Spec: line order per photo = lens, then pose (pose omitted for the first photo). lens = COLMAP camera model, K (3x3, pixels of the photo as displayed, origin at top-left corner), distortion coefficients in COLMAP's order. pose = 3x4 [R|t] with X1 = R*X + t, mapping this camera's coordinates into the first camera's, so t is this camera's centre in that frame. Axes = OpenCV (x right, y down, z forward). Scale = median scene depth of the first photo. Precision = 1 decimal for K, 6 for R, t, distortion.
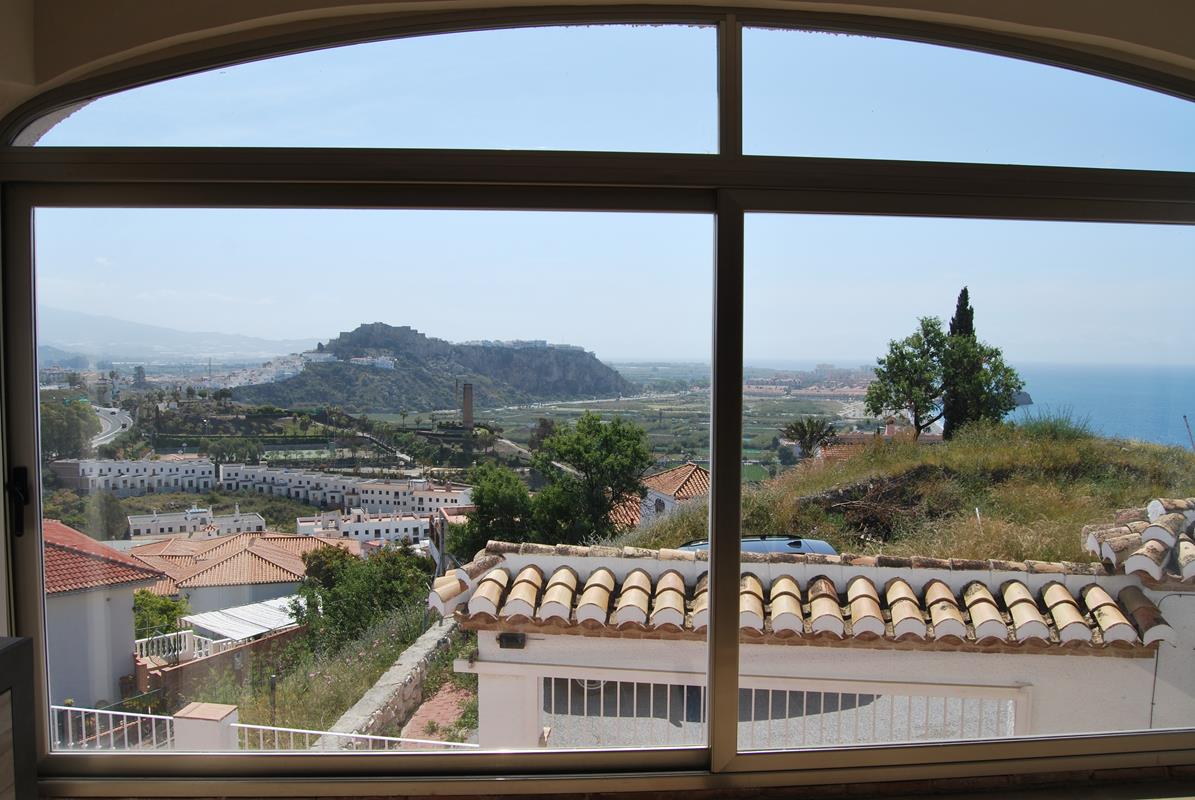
lens RADIAL K [[939.7, 0, 607.4], [0, 939.7, 400.9], [0, 0, 1]] dist [-0.101773, 0.049592]
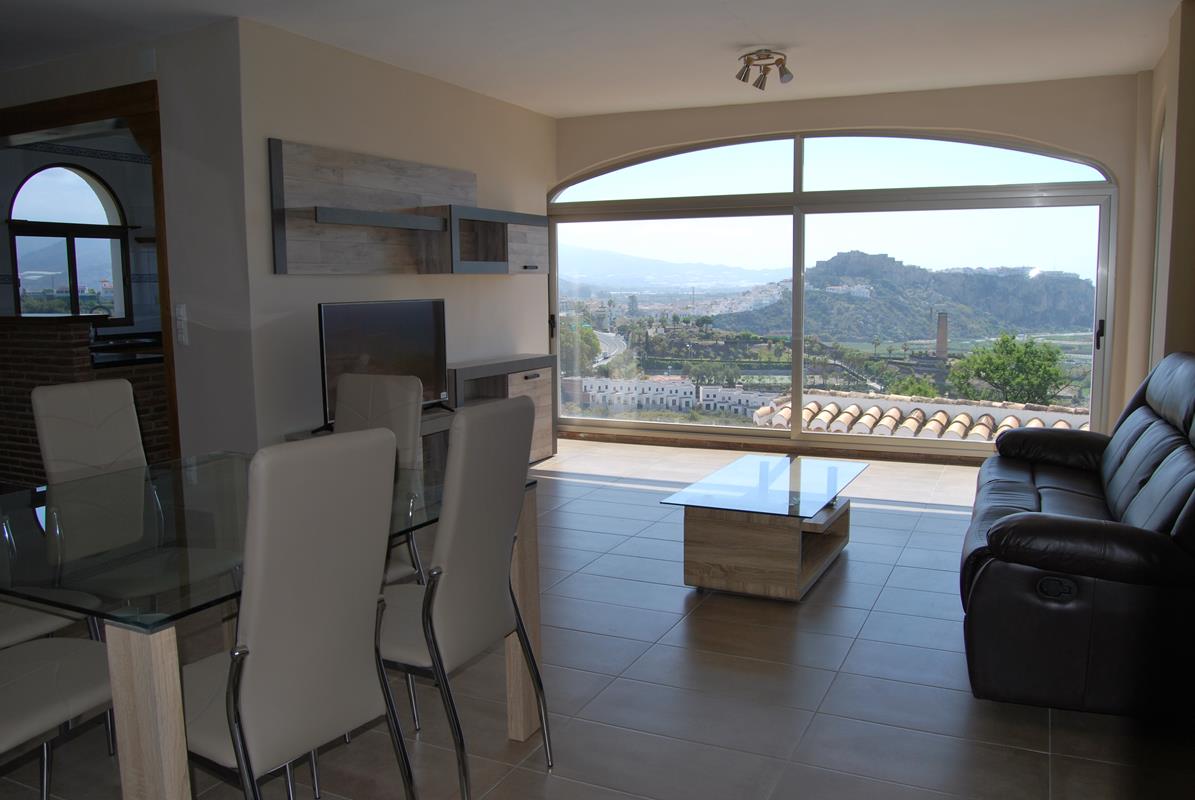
lens RADIAL K [[939.7, 0, 607.4], [0, 939.7, 400.9], [0, 0, 1]] dist [-0.101773, 0.049592]
pose [[0.878156, 0.045627, -0.476194, 0.068912], [-0.009377, 0.996891, 0.078227, 0.008216], [0.478283, -0.064230, 0.875854, -0.113555]]
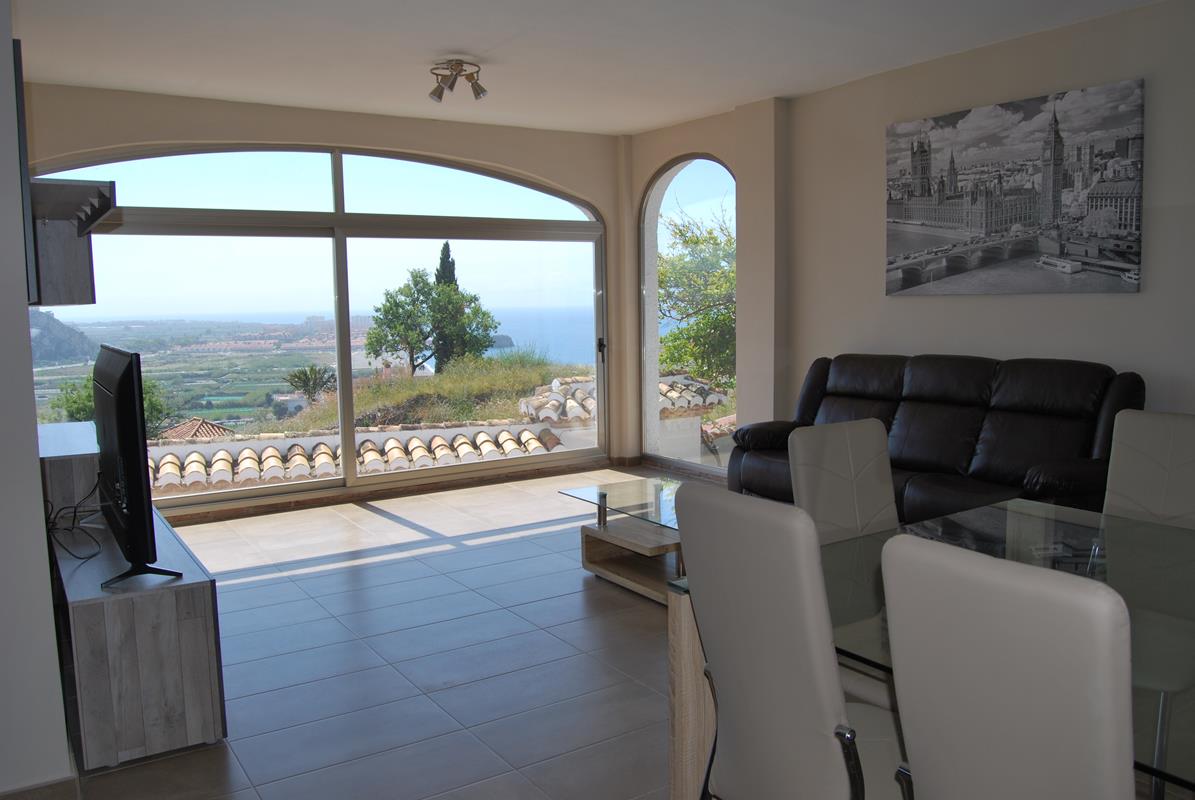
lens RADIAL K [[939.7, 0, 607.4], [0, 939.7, 400.9], [0, 0, 1]] dist [-0.101773, 0.049592]
pose [[0.861169, -0.074171, 0.502878, -0.036505], [0.047512, 0.996711, 0.065645, 0.005896], [-0.506093, -0.032639, 0.861861, -0.099210]]
